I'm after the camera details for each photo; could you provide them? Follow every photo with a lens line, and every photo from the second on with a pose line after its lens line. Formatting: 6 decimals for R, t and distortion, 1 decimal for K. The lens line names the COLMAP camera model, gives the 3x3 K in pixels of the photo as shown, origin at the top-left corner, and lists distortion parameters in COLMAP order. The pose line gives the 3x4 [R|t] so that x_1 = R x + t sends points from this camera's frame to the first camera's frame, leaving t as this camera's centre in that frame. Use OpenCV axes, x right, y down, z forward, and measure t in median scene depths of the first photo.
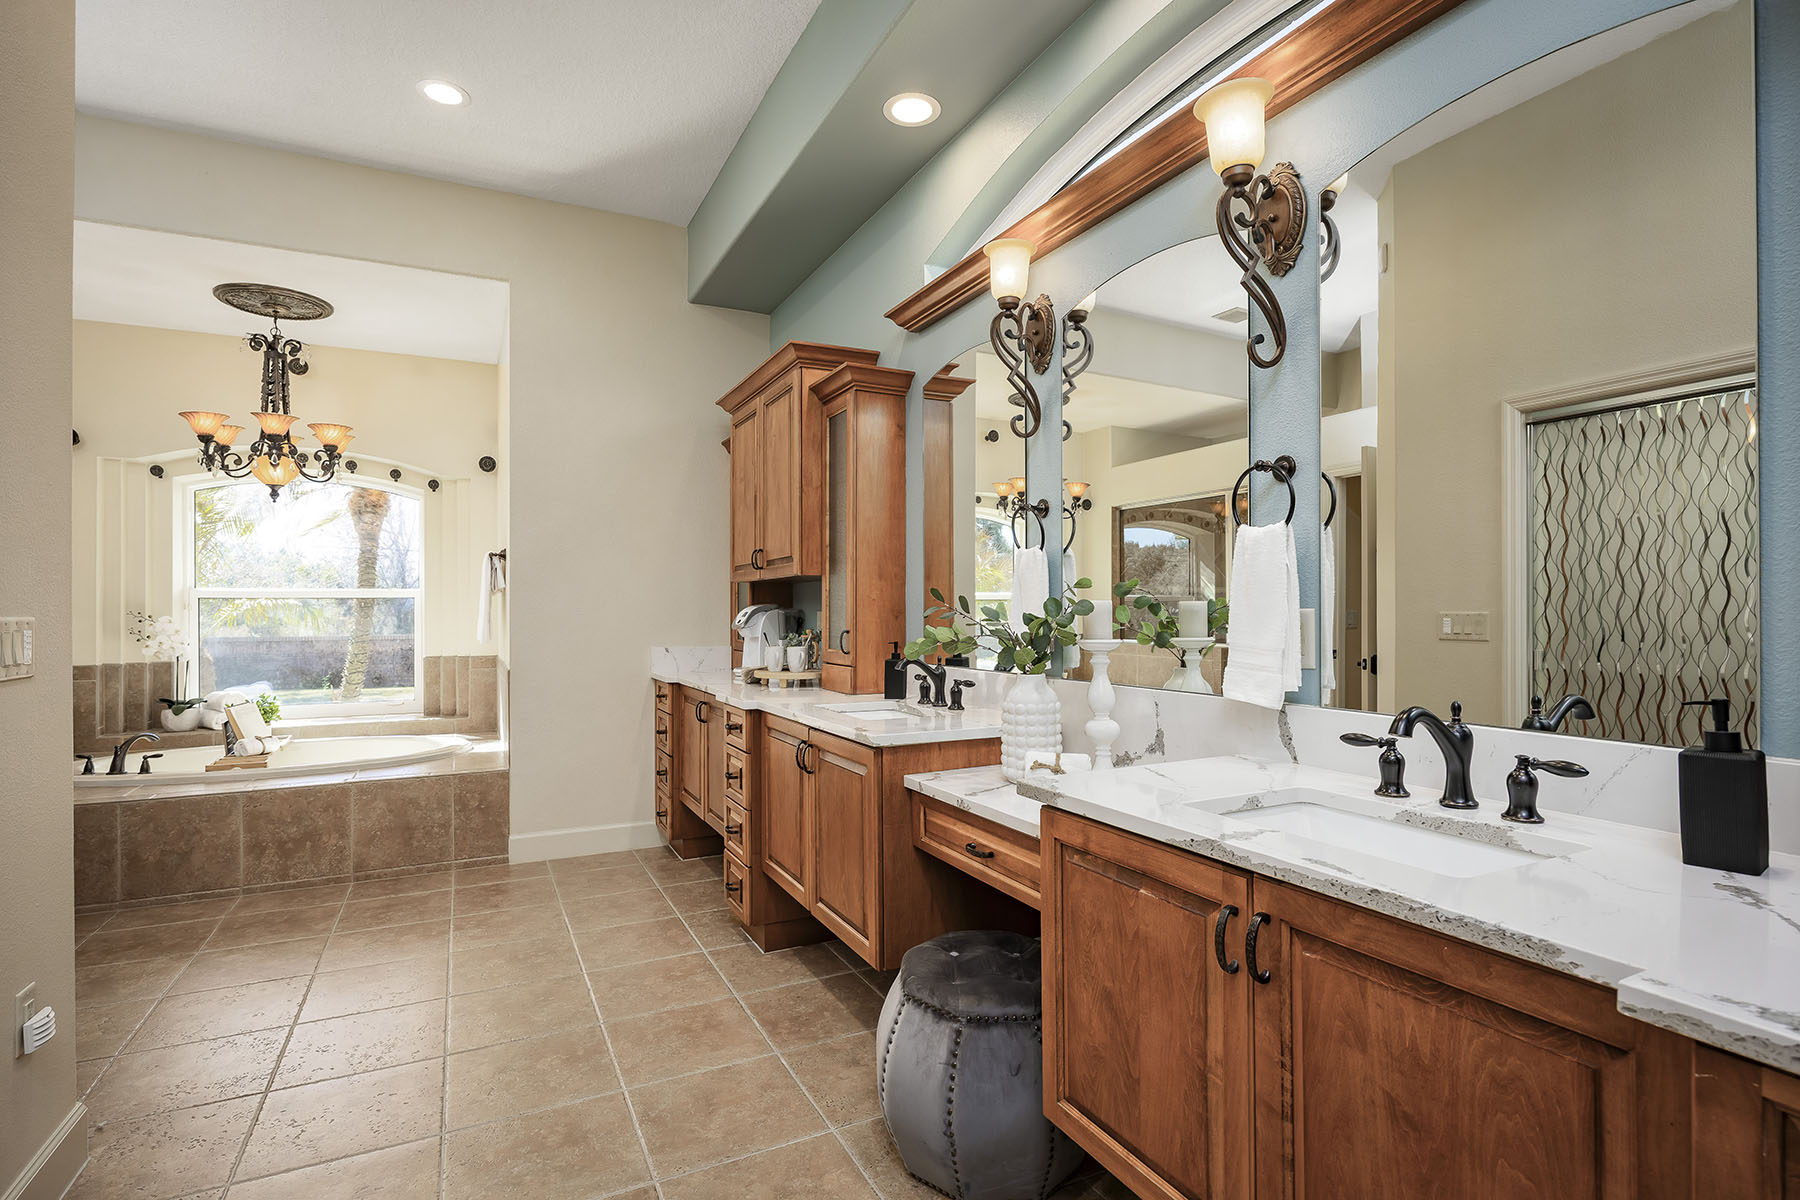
lens RADIAL K [[925.4, 0, 888.9], [0, 925.4, 607.5], [0, 0, 1]] dist [-0.001308, 0.000691]
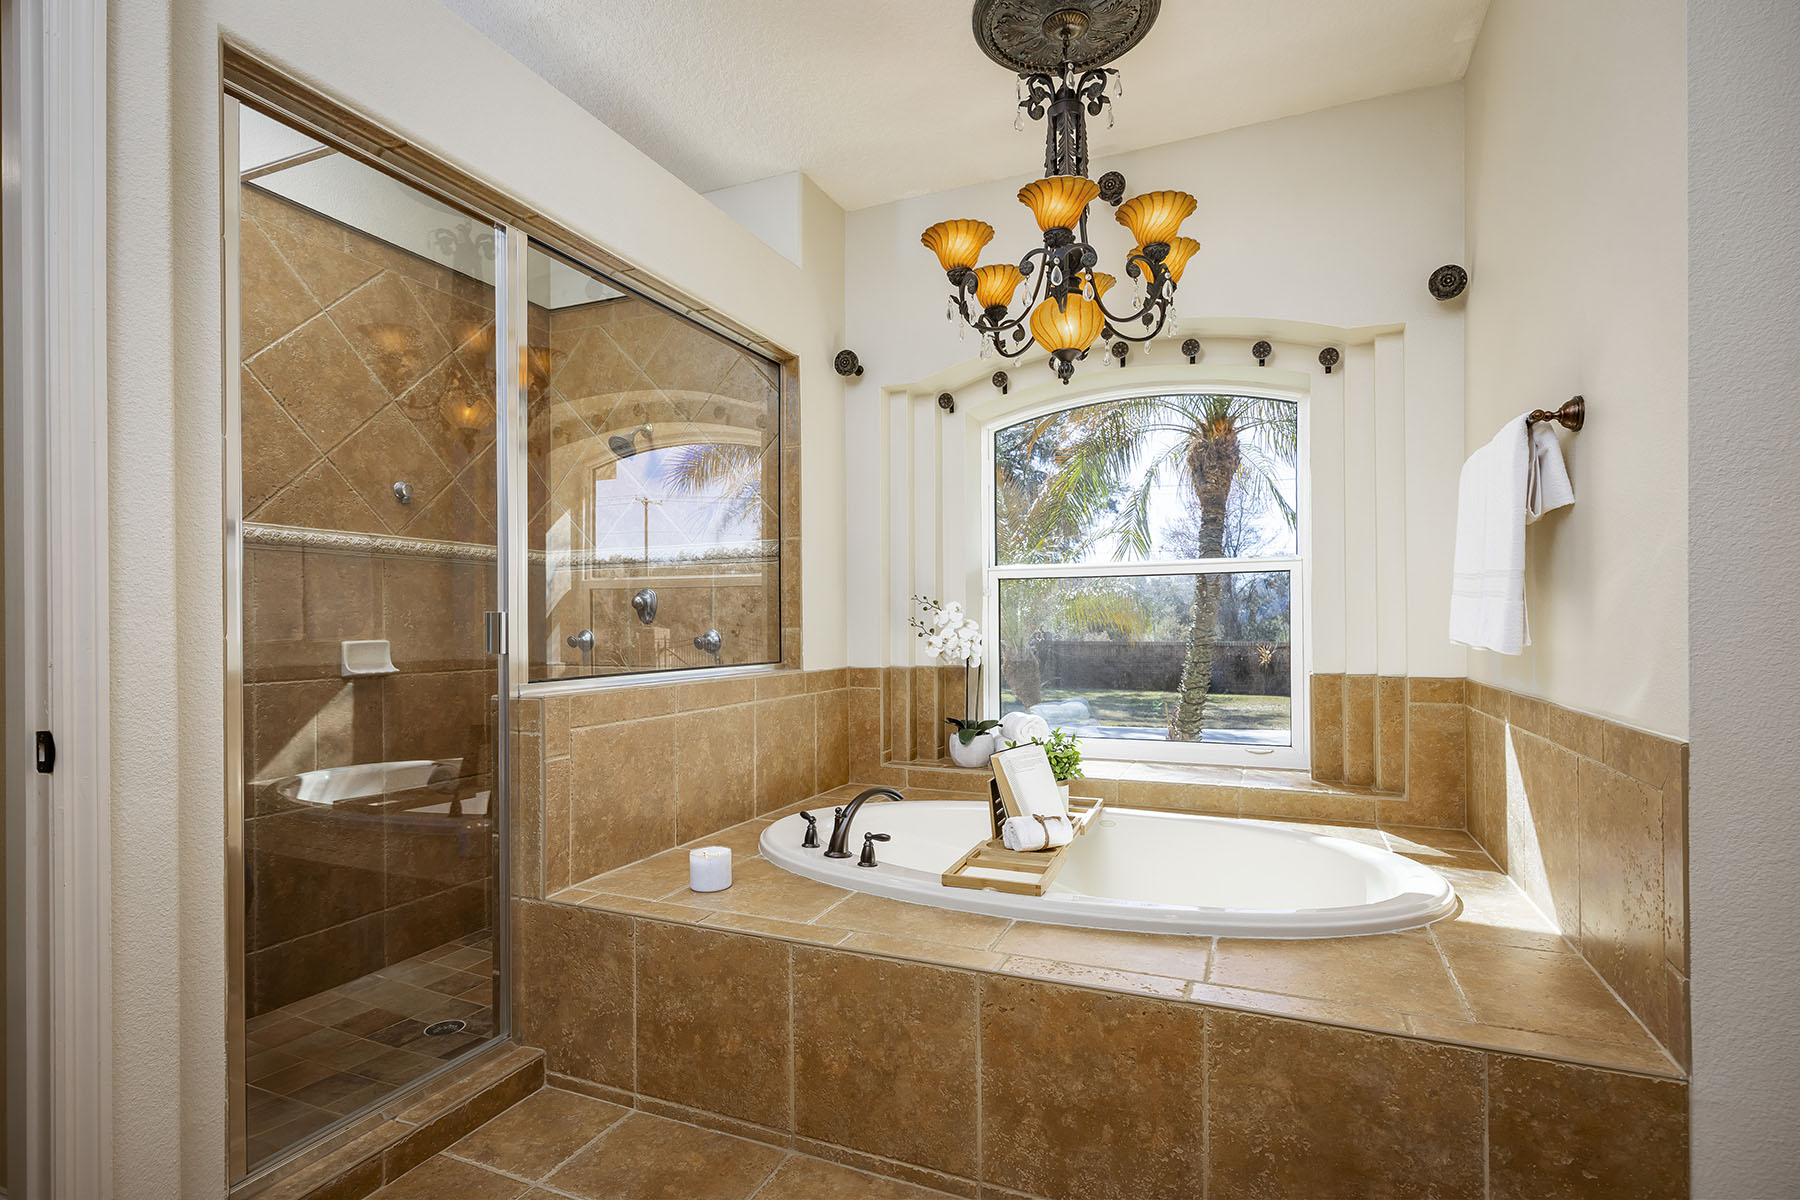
lens RADIAL K [[925.4, 0, 888.9], [0, 925.4, 607.5], [0, 0, 1]] dist [-0.001308, 0.000691]
pose [[0.670115, -0.008875, -0.742204, -0.338561], [0.002091, 0.999947, -0.010070, 0.024317], [0.742254, 0.005196, 0.670099, 0.571512]]
